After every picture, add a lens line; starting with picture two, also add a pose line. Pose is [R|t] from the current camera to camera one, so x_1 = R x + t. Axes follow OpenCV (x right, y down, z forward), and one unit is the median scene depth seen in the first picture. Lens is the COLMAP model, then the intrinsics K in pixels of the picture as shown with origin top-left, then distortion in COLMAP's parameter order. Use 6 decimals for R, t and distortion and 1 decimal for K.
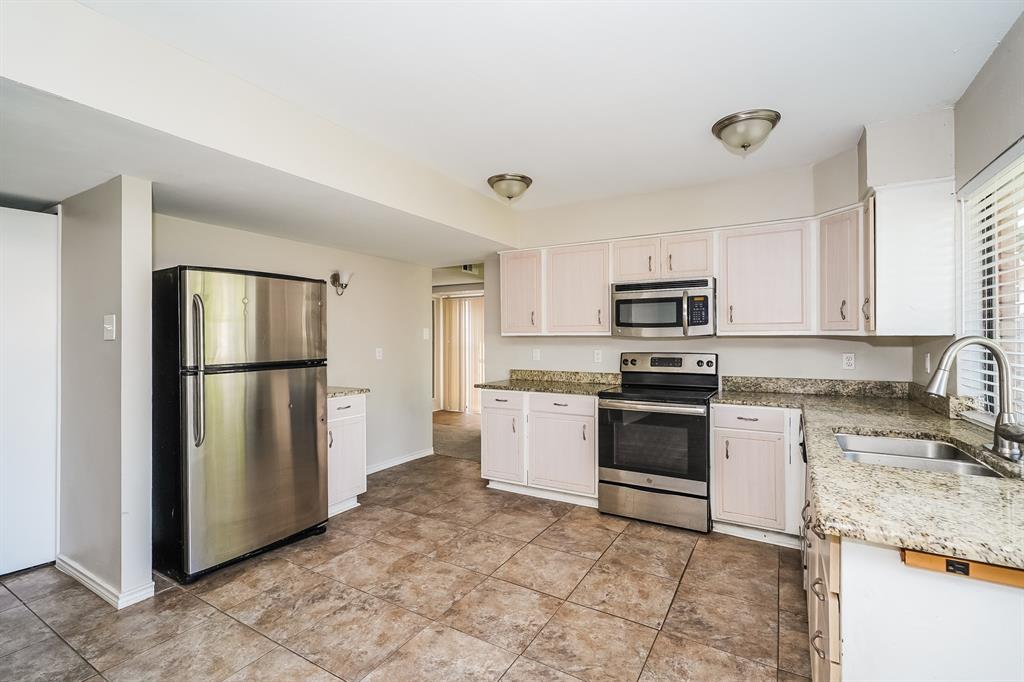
lens RADIAL K [[457.5, 0, 512.1], [0, 457.5, 338.4], [0, 0, 1]] dist [-0.000261, 0.000245]
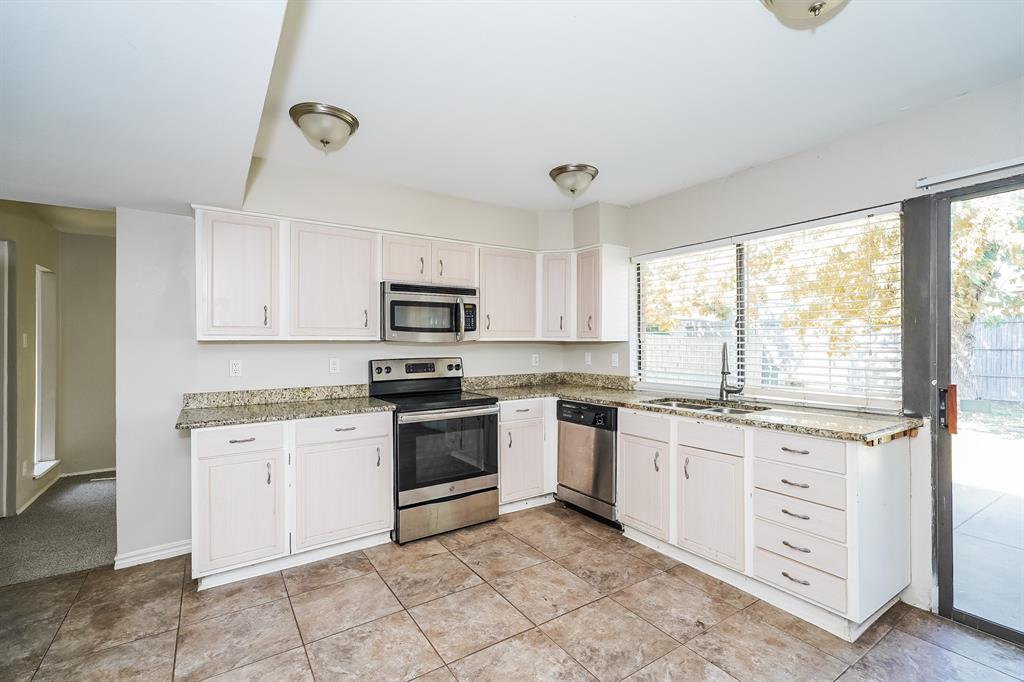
lens RADIAL K [[457.5, 0, 512.1], [0, 457.5, 338.4], [0, 0, 1]] dist [-0.000261, 0.000245]
pose [[0.432645, 0.008630, 0.901523, -0.503863], [0.004218, 0.999924, -0.011596, 0.001067], [-0.901554, 0.008820, 0.432576, 0.433670]]
